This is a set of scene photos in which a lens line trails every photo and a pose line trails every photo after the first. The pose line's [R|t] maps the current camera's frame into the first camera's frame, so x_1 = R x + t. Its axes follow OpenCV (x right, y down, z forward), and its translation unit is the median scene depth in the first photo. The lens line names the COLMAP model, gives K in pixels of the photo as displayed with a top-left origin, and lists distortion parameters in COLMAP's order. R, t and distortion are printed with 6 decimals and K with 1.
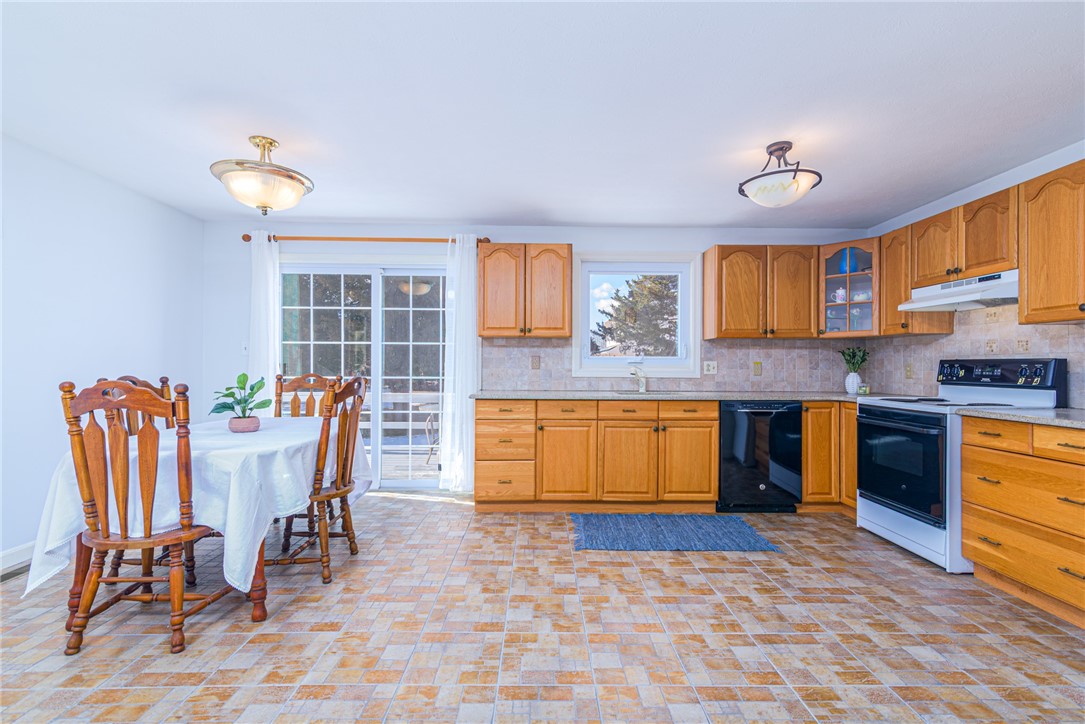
lens RADIAL K [[497.3, 0, 546.5], [0, 497.3, 366.5], [0, 0, 1]] dist [0.017094, -0.001075]
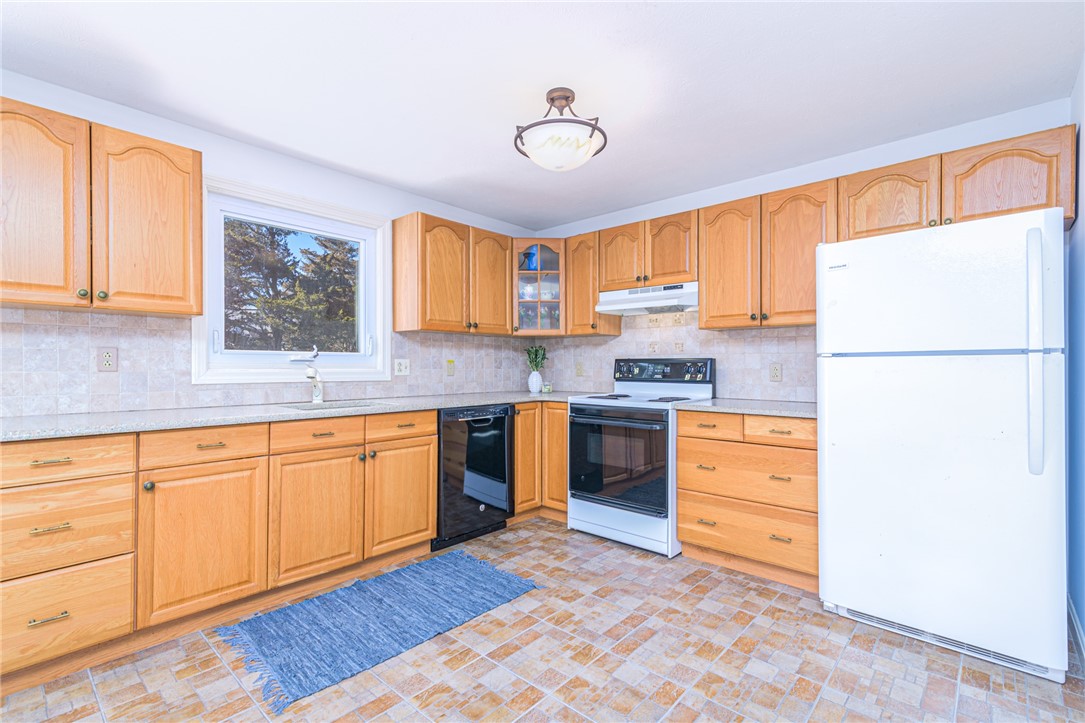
lens RADIAL K [[494.0, 0, 542.5], [0, 494.0, 365.8], [0, 0, 1]] dist [0.017070, -0.001322]
pose [[0.682759, -0.003801, 0.730633, -0.110421], [0.003202, 0.999992, 0.002209, -0.001050], [-0.730636, 0.000831, 0.682766, 0.351345]]
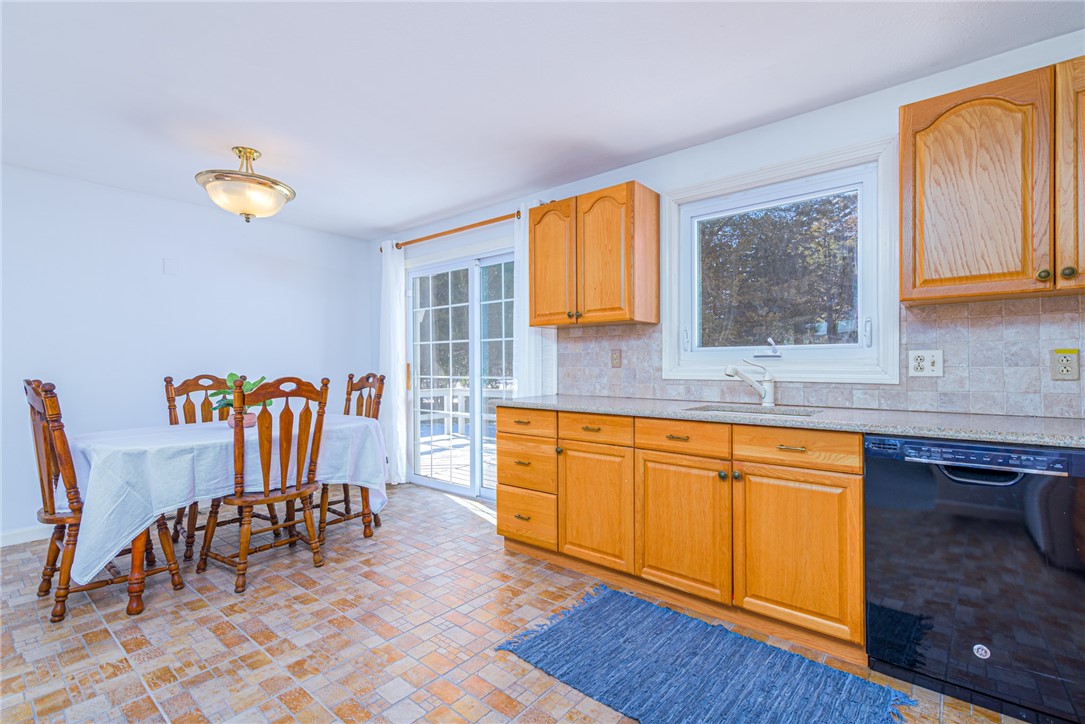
lens RADIAL K [[498.0, 0, 541.2], [0, 498.0, 365.6], [0, 0, 1]] dist [0.014934, -0.000489]
pose [[0.755824, -0.006684, -0.654741, 0.431762], [0.007502, 0.999971, -0.001549, 0.003003], [0.654732, -0.003741, 0.755852, 0.446736]]
